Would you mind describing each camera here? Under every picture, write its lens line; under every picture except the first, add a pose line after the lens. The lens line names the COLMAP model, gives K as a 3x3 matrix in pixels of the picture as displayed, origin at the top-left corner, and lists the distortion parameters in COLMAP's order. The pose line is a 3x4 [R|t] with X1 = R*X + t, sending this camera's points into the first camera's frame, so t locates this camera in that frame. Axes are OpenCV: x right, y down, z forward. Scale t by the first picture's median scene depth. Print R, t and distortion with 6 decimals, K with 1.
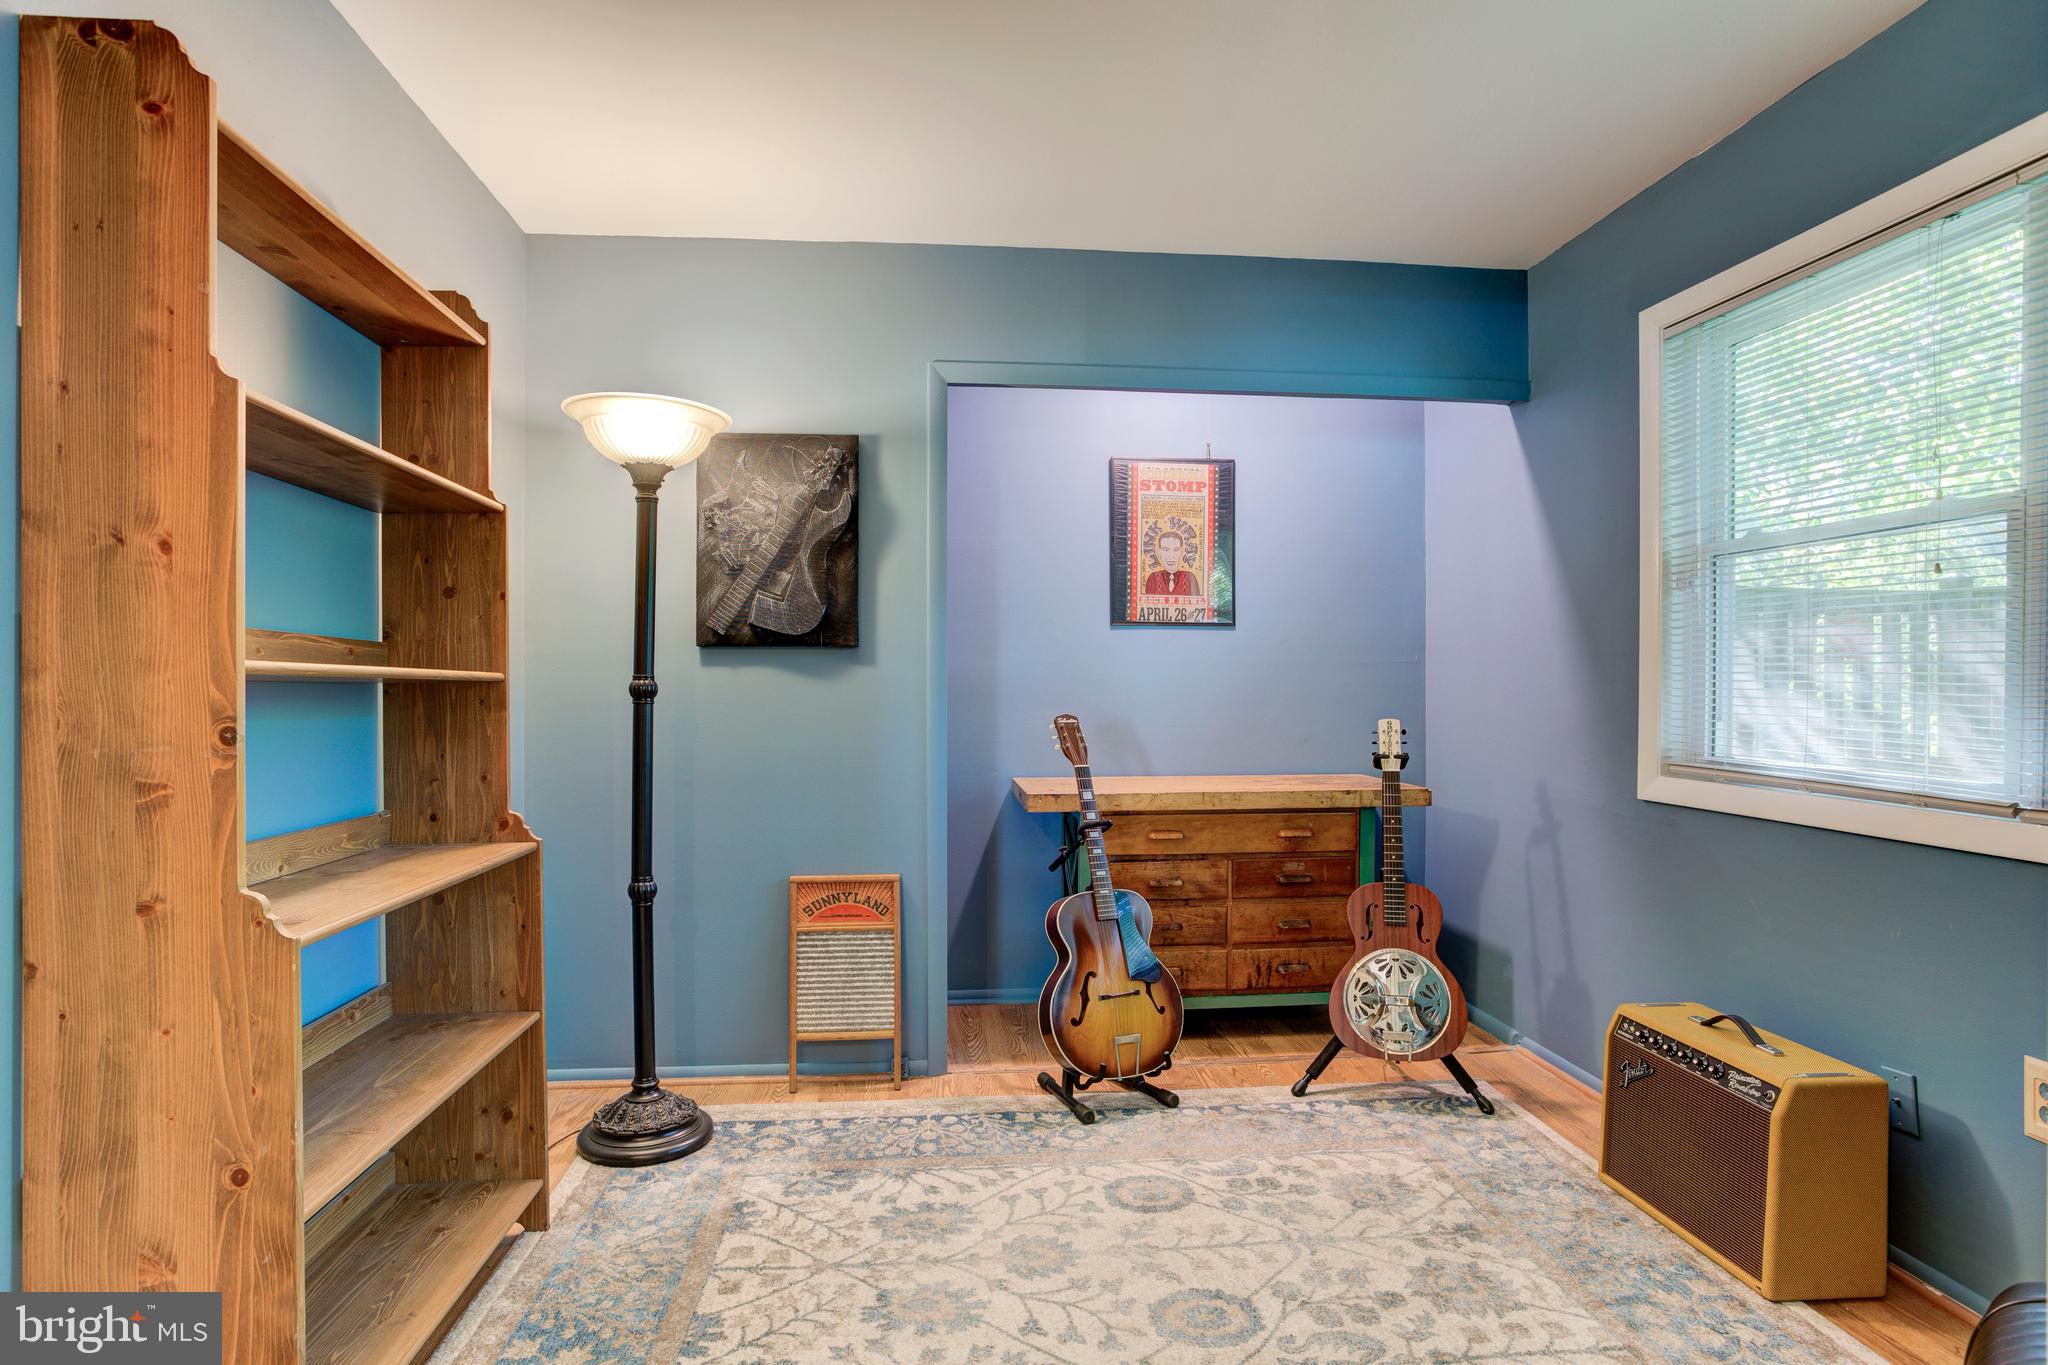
lens RADIAL K [[1077.2, 0, 1010.8], [0, 1077.2, 681.1], [0, 0, 1]] dist [-0.059596, 0.033495]
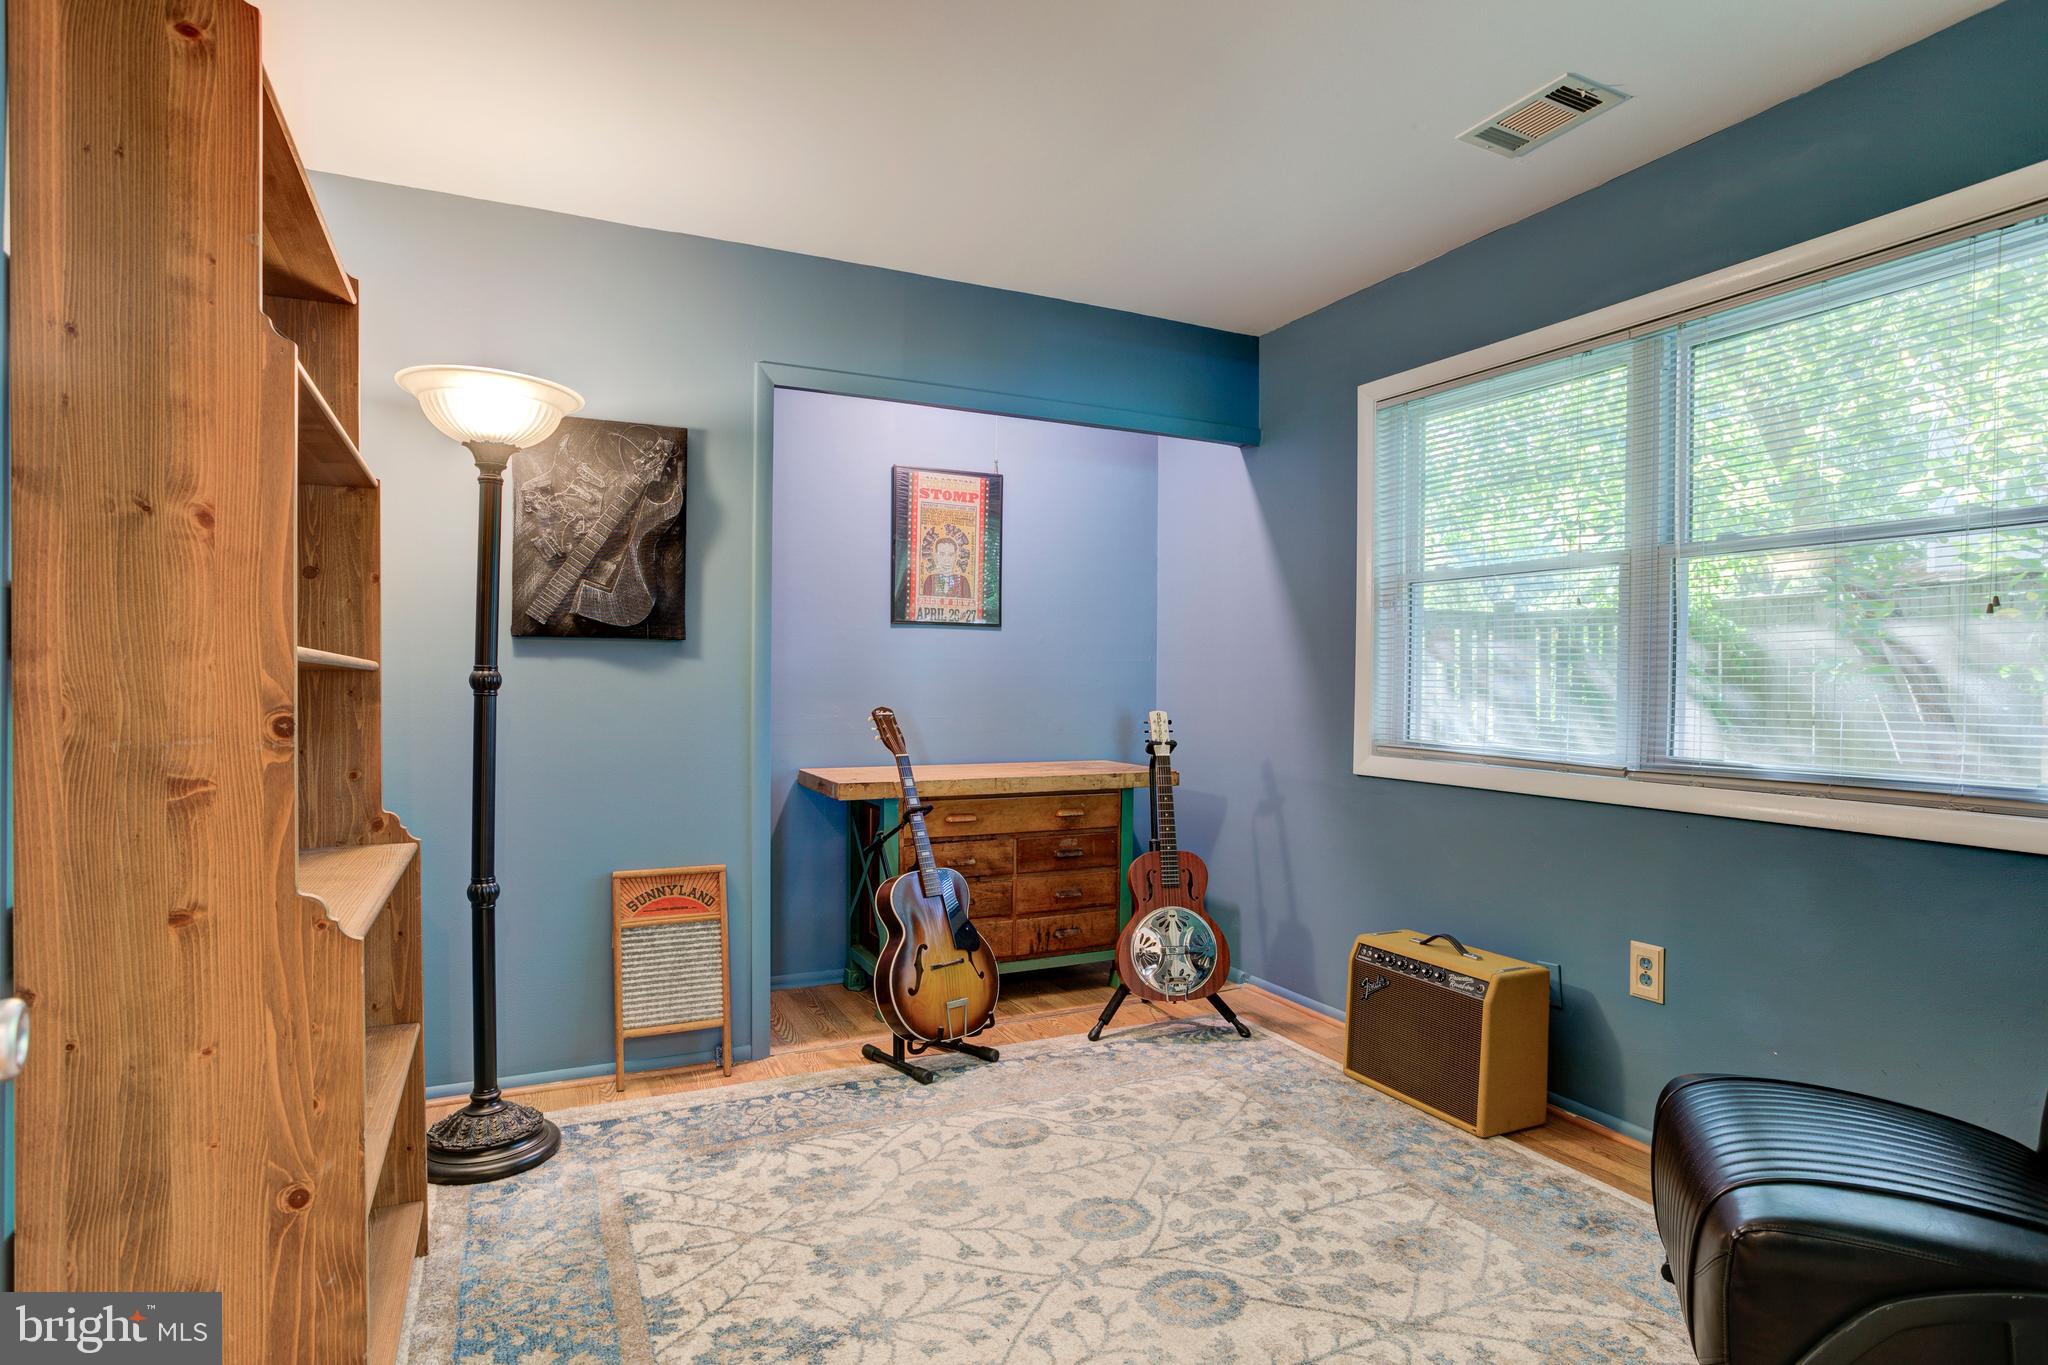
lens RADIAL K [[1077.2, 0, 1010.8], [0, 1077.2, 681.1], [0, 0, 1]] dist [-0.059596, 0.033495]
pose [[0.937259, 0.007562, 0.348551, -0.271821], [-0.008829, 0.999959, 0.002046, 0.002599], [-0.348522, -0.004995, 0.937287, -0.055249]]
